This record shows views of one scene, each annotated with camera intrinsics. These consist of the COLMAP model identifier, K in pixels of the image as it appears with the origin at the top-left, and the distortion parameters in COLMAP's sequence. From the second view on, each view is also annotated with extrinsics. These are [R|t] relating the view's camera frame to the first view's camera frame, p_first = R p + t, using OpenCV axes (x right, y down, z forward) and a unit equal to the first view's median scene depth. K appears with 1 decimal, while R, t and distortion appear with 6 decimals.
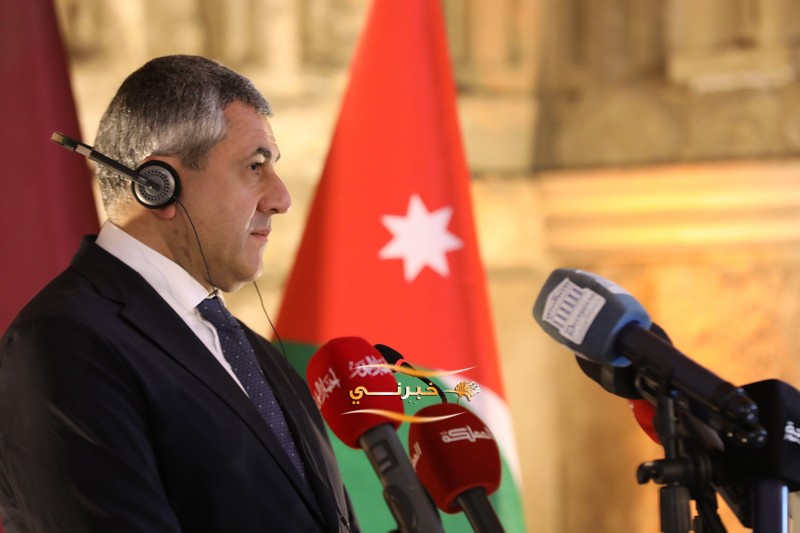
lens RADIAL K [[4717.3, 0, 399.2], [0, 4717.3, 268.3], [0, 0, 1]] dist [1.985228, 0.000000]
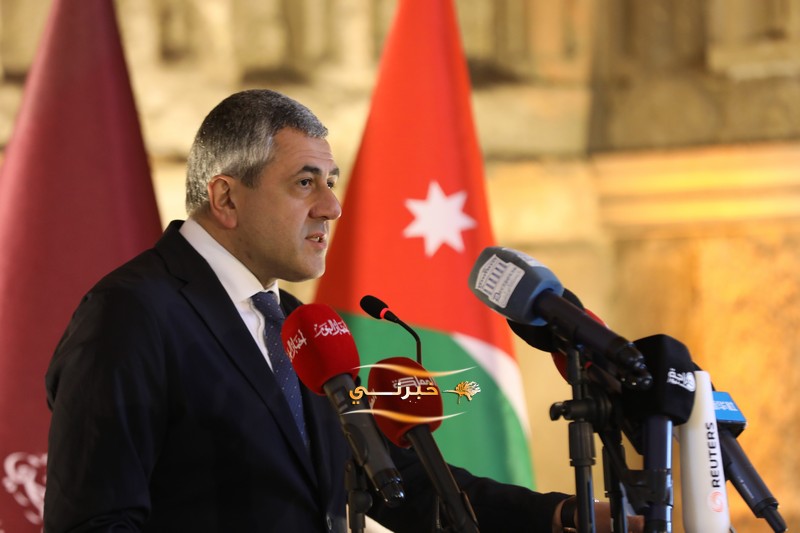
lens RADIAL K [[4717.3, 0, 400.0], [0, 4717.3, 268.6], [0, 0, 1]] dist [1.985228, 0.000000]
pose [[0.999254, -0.010460, -0.037169, 0.056406], [0.010690, 0.999925, 0.005999, -0.001871], [0.037103, -0.006391, 0.999291, -0.227721]]
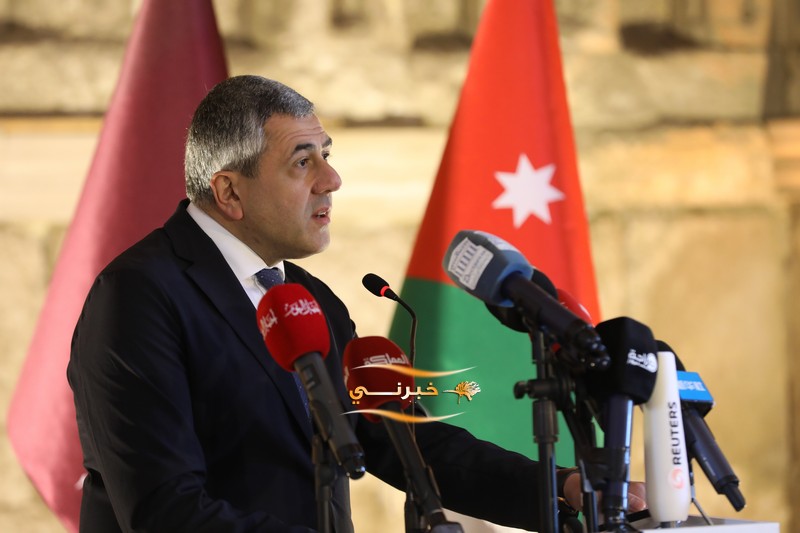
lens RADIAL K [[4717.3, 0, 400.3], [0, 4717.3, 261.6], [0, 0, 1]] dist [1.985228, 0.000000]
pose [[0.993013, -0.000091, -0.118004, 0.167641], [0.002053, 0.999862, 0.016505, -0.012516], [0.117986, -0.016632, 0.992876, -0.264736]]
